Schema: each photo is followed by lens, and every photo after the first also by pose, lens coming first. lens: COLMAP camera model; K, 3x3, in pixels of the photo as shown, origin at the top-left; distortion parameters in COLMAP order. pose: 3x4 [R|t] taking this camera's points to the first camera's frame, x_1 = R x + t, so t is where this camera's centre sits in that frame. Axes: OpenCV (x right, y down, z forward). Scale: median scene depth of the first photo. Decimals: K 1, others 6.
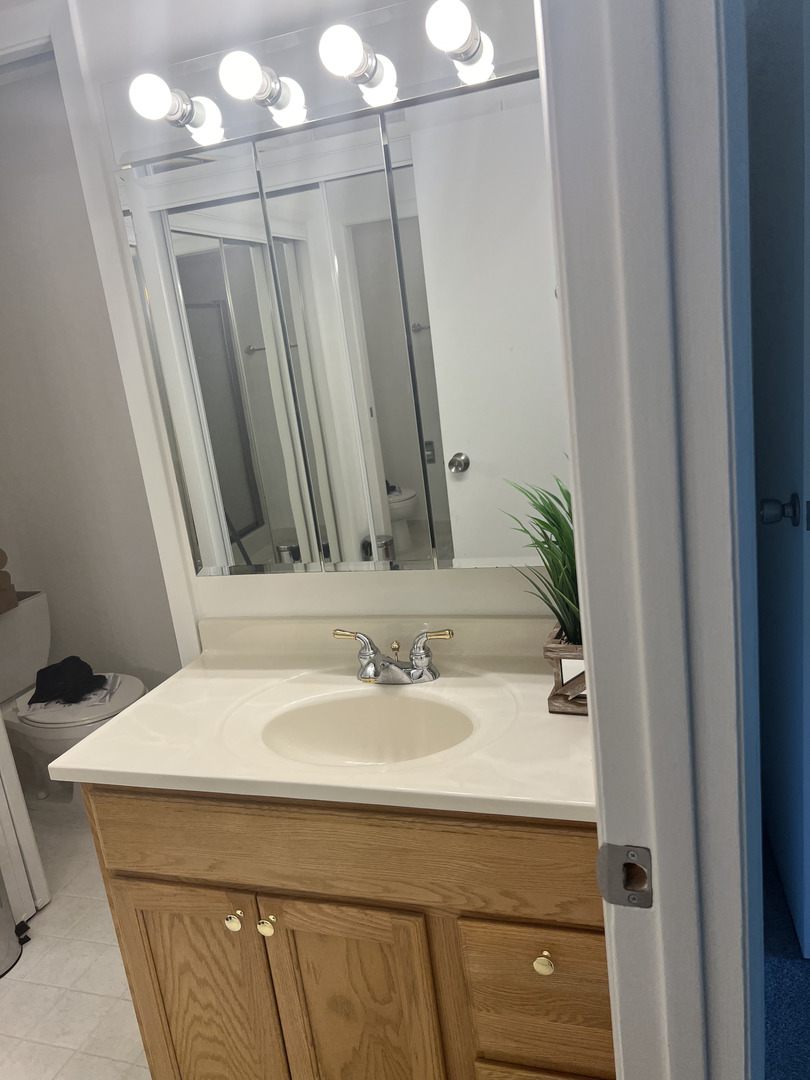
lens RADIAL K [[813.8, 0, 402.7], [0, 813.8, 543.7], [0, 0, 1]] dist [0.026141, -0.030180]
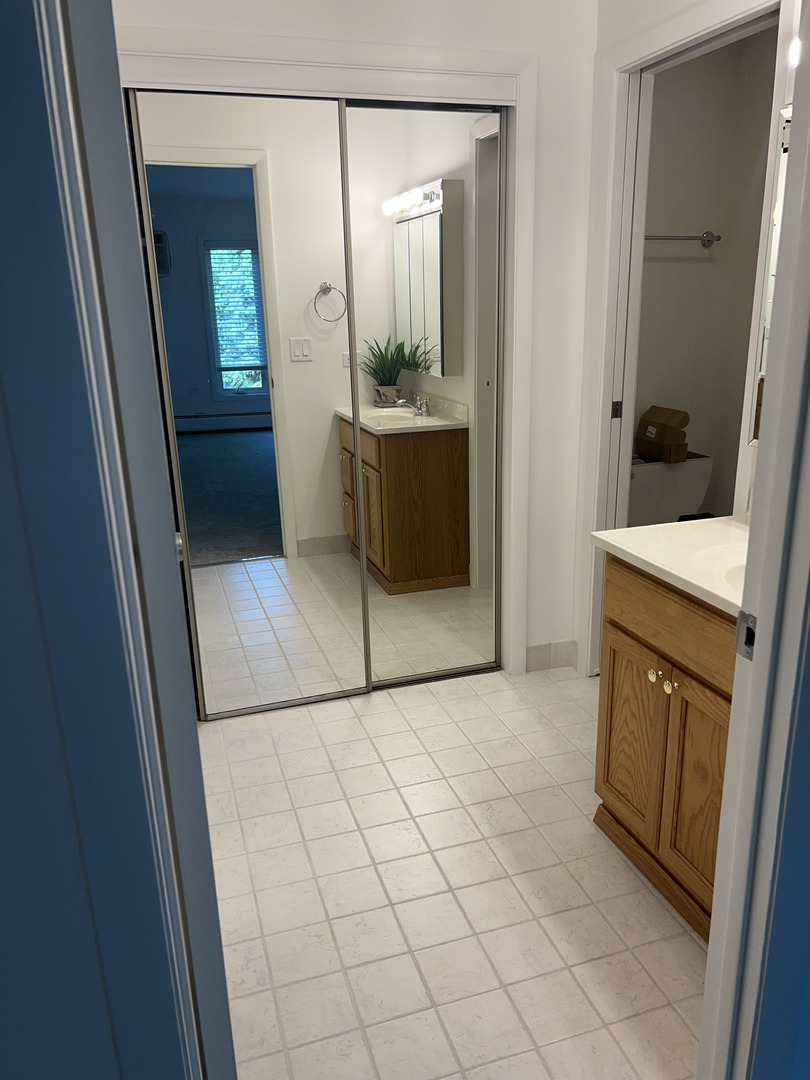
lens RADIAL K [[813.8, 0, 407.5], [0, 813.8, 538.8], [0, 0, 1]] dist [0.026141, -0.030180]
pose [[0.584229, 0.319244, -0.746164, 0.510124], [-0.238615, 0.946318, 0.218050, 0.034406], [0.775719, 0.050655, 0.629042, -0.219022]]
